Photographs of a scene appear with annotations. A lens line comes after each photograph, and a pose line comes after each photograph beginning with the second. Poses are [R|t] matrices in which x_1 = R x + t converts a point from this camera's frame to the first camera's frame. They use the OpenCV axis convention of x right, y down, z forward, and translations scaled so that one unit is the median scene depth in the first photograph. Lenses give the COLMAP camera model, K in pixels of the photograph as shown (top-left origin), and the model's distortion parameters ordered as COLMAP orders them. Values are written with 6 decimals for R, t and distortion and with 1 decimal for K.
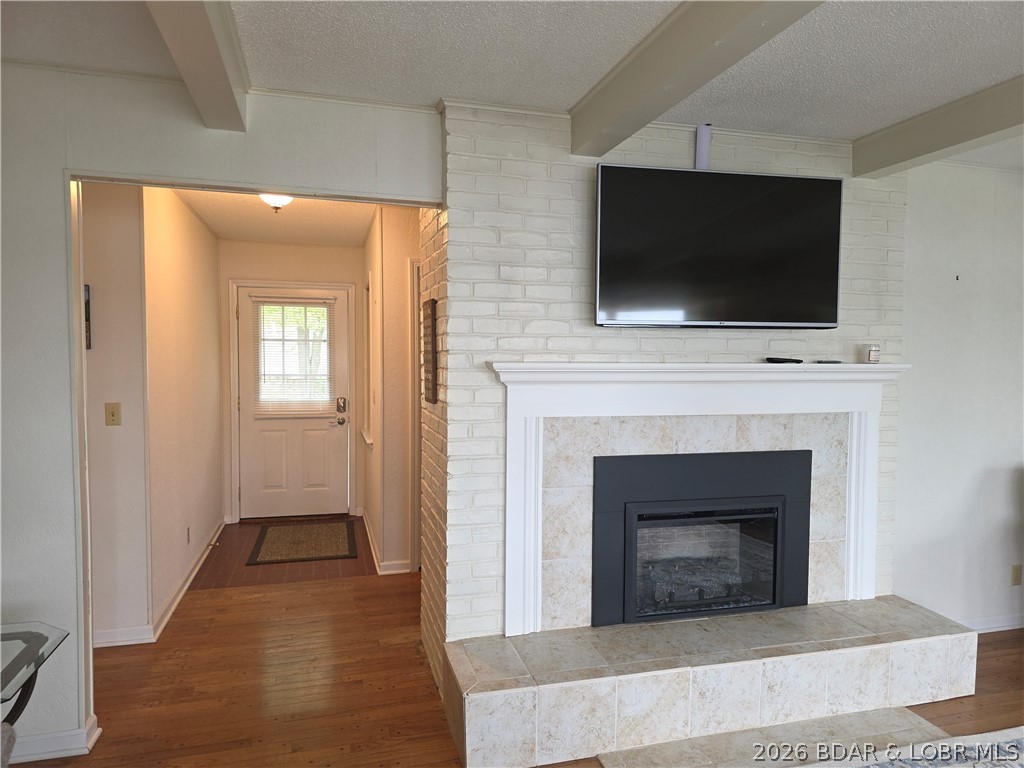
lens RADIAL K [[688.3, 0, 512.0], [0, 688.3, 384.0], [0, 0, 1]] dist [0.043741, -0.040044]
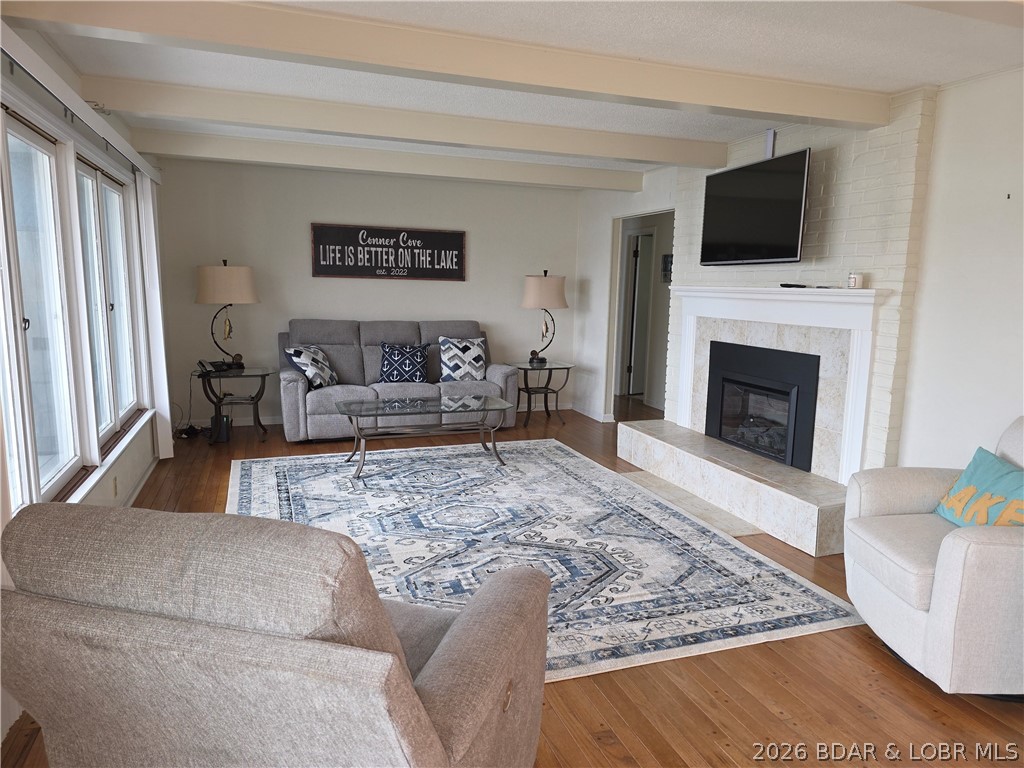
lens RADIAL K [[688.3, 0, 512.0], [0, 688.3, 384.0], [0, 0, 1]] dist [0.043741, -0.040044]
pose [[0.052386, 0.134914, -0.989472, 1.752644], [-0.070843, 0.988838, 0.131077, 0.018713], [0.996111, 0.063231, 0.061359, 0.360294]]
